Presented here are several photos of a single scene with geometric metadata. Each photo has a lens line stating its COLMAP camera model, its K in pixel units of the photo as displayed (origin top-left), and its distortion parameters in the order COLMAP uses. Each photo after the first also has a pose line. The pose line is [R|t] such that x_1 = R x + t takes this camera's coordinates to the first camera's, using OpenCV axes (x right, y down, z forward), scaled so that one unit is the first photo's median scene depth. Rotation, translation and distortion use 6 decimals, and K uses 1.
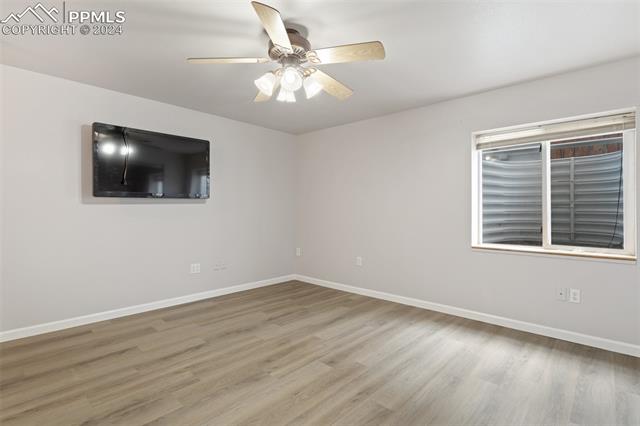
lens RADIAL K [[308.6, 0, 319.7], [0, 308.6, 207.5], [0, 0, 1]] dist [-0.001357, 0.000172]
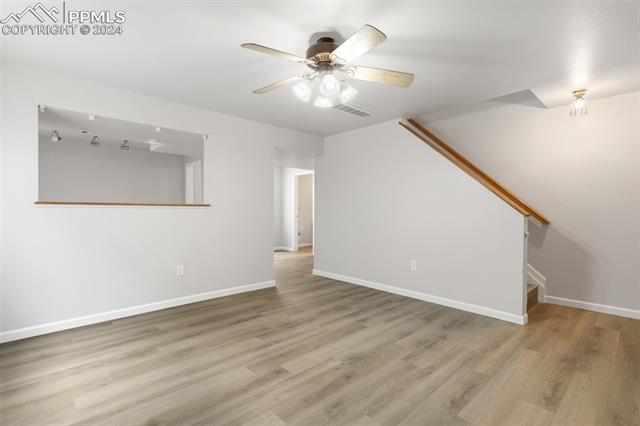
lens RADIAL K [[308.6, 0, 319.7], [0, 308.6, 207.5], [0, 0, 1]] dist [-0.001357, 0.000172]
pose [[-0.997297, -0.007705, 0.073069, -0.152911], [-0.008843, 0.999844, -0.015267, 0.020030], [-0.072940, -0.015872, -0.997210, 1.989129]]
